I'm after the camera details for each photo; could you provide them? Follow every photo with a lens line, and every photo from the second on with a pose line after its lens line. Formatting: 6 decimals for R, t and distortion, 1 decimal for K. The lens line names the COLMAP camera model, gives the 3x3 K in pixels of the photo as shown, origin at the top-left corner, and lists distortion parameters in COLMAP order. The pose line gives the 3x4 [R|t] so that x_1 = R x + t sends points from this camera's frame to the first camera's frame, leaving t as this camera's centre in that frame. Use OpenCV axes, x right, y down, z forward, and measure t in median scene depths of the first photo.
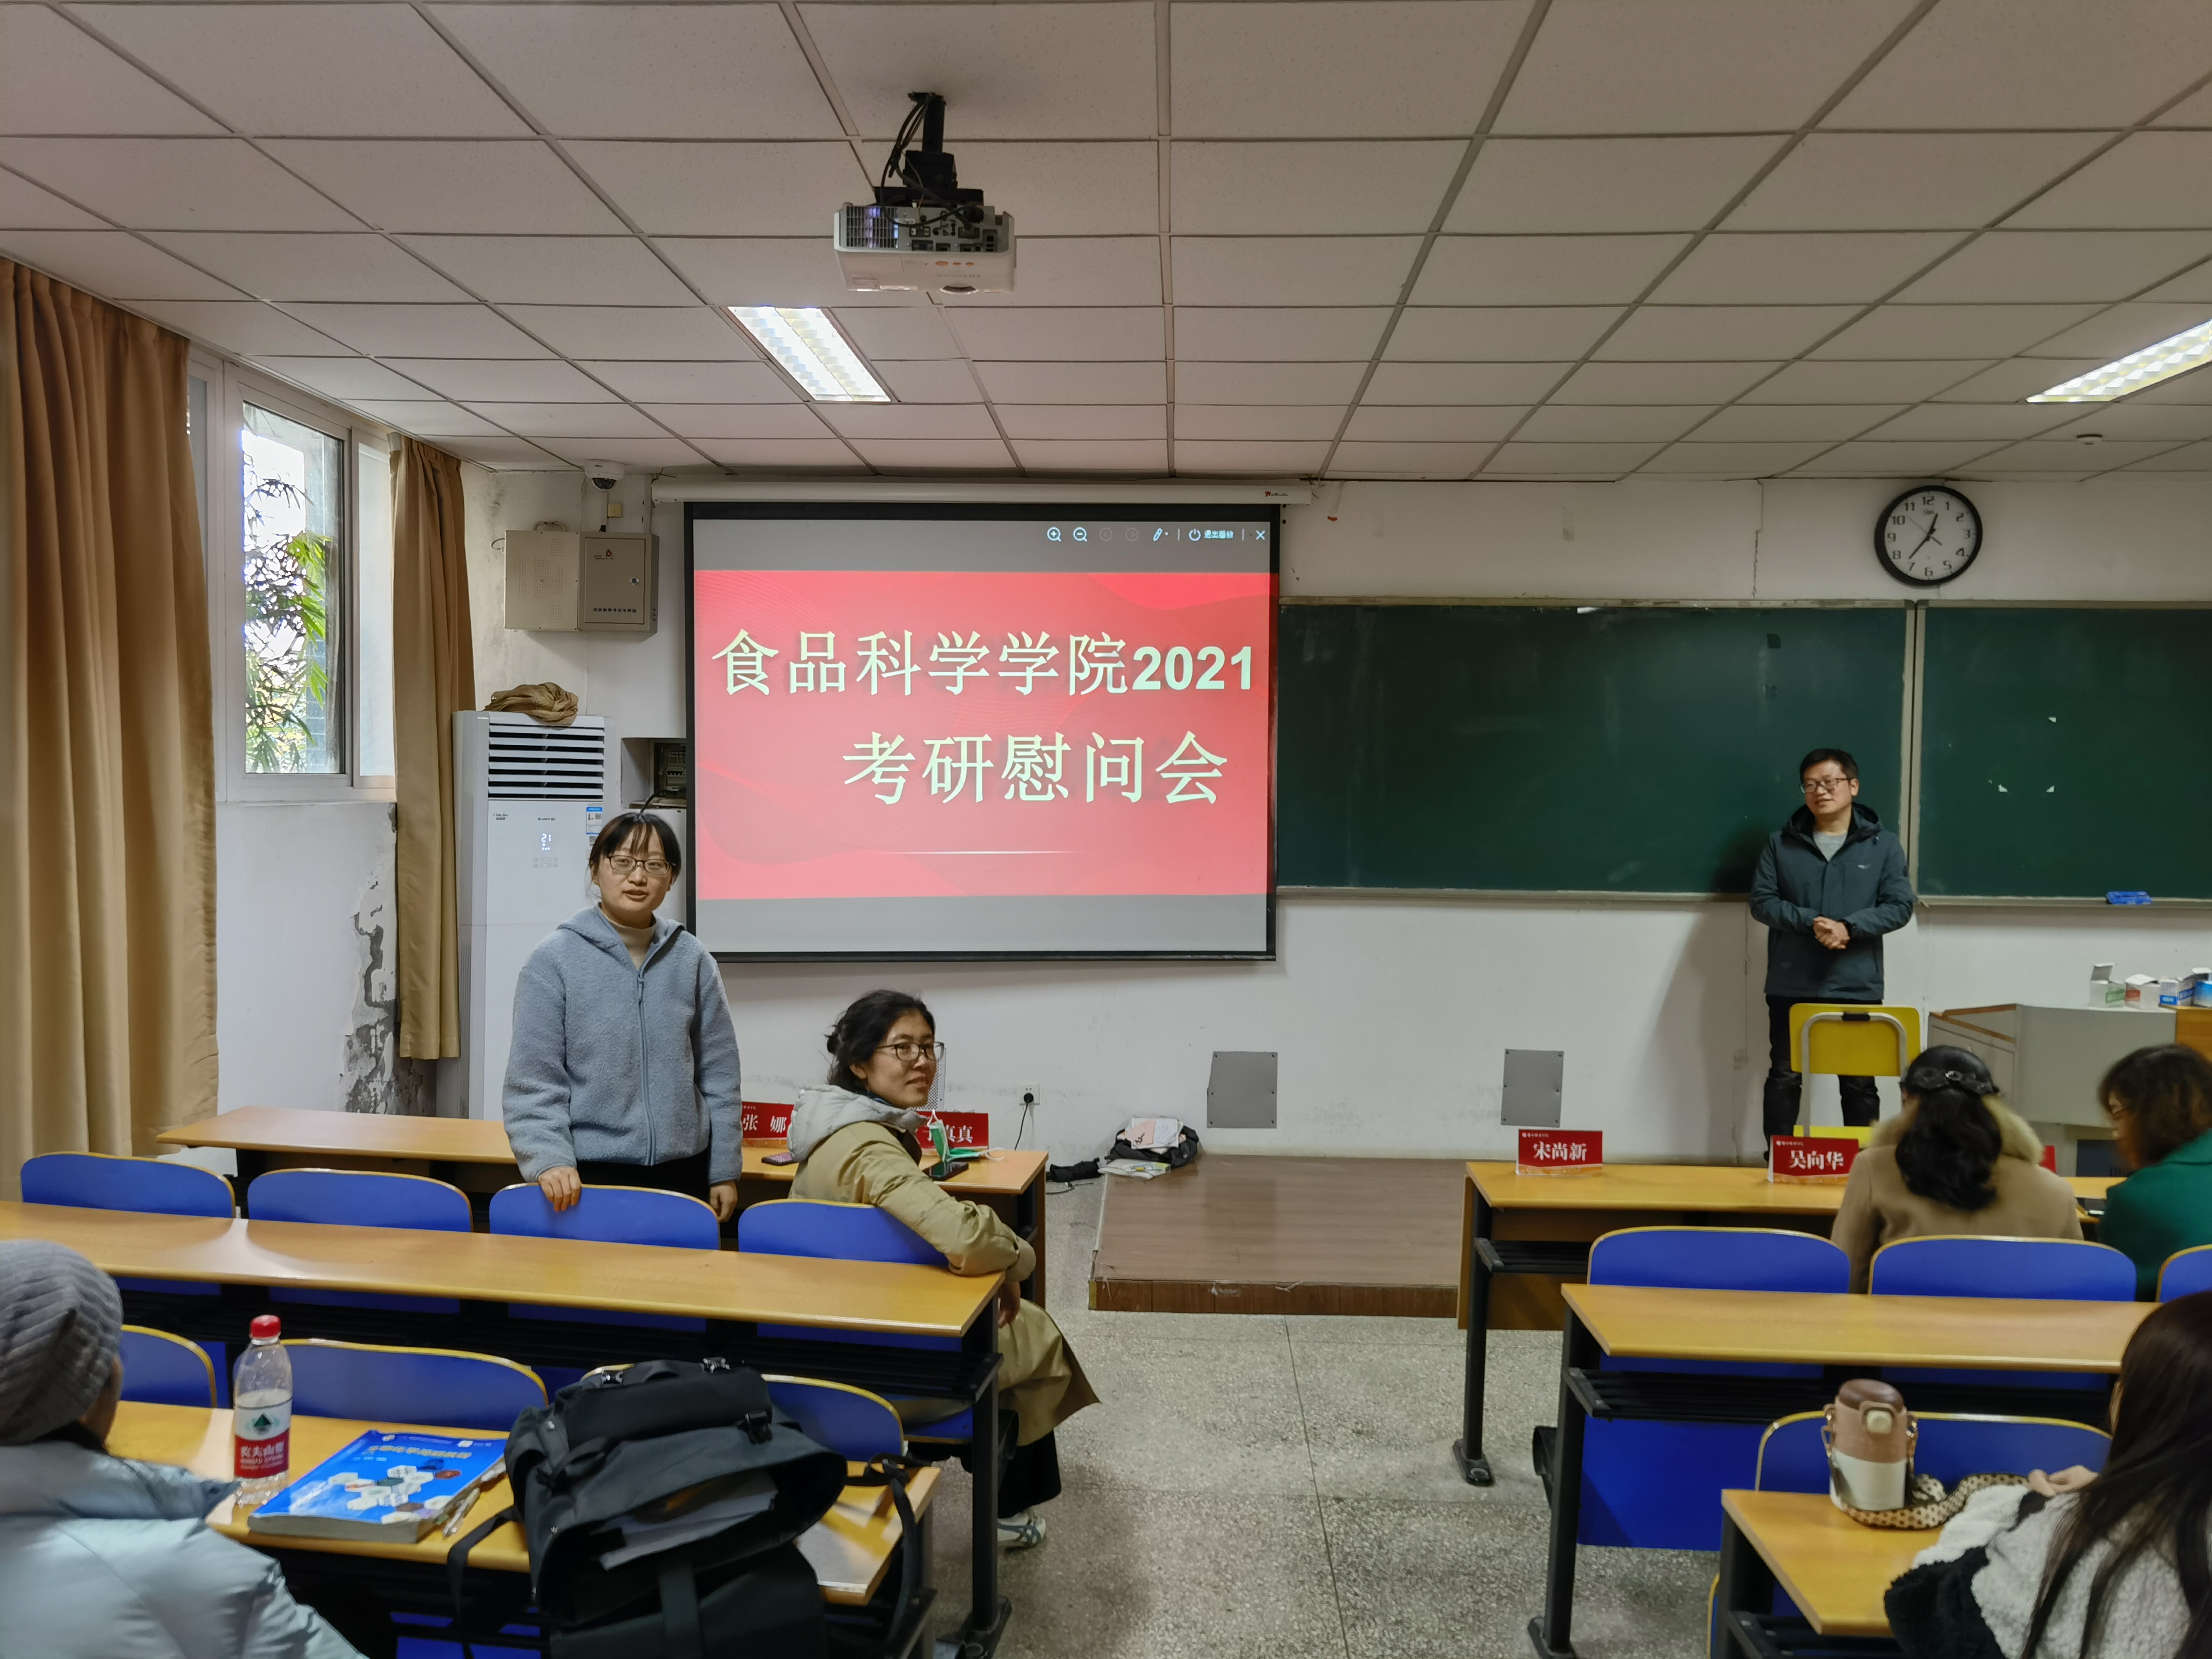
lens RADIAL K [[1711.0, 0, 1112.1], [0, 1711.0, 850.8], [0, 0, 1]] dist [0.045200, -0.032862]
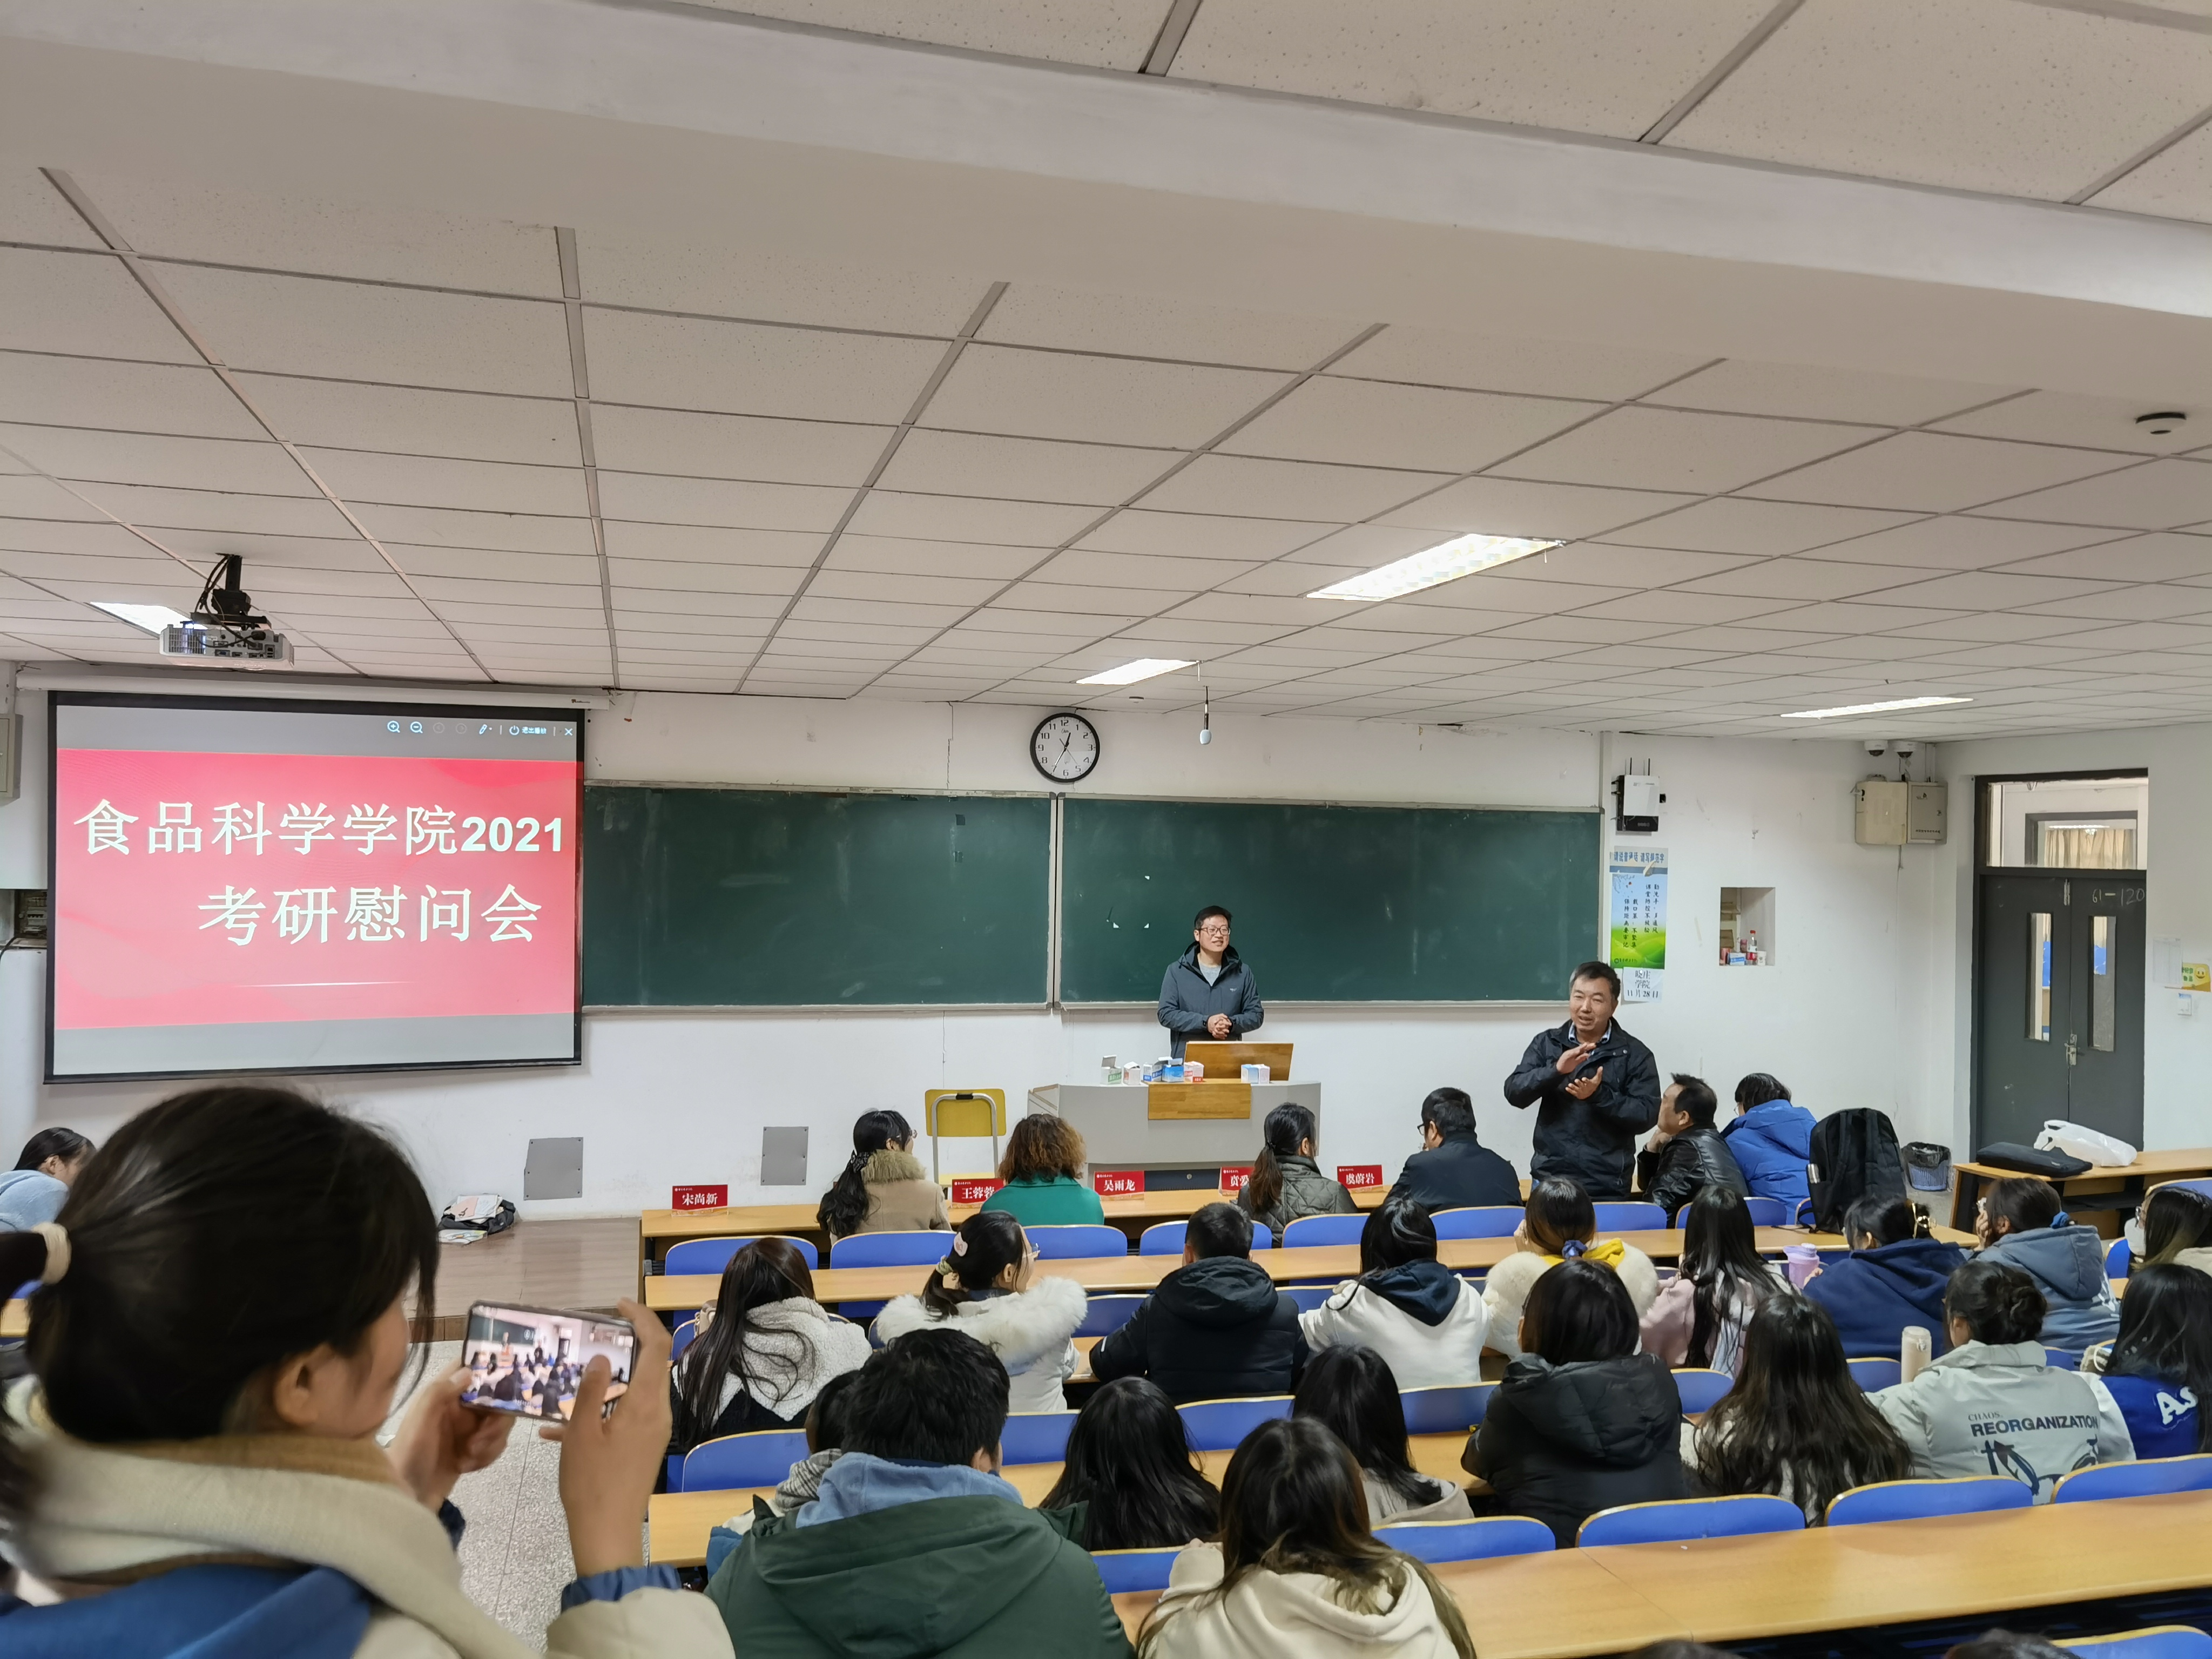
lens RADIAL K [[1711.0, 0, 1112.1], [0, 1711.0, 850.8], [0, 0, 1]] dist [0.045200, -0.032862]
pose [[0.952843, 0.005627, 0.303413, 0.084137], [0.006149, 0.999265, -0.037841, -0.044141], [-0.303403, 0.037922, 0.952108, -0.341611]]
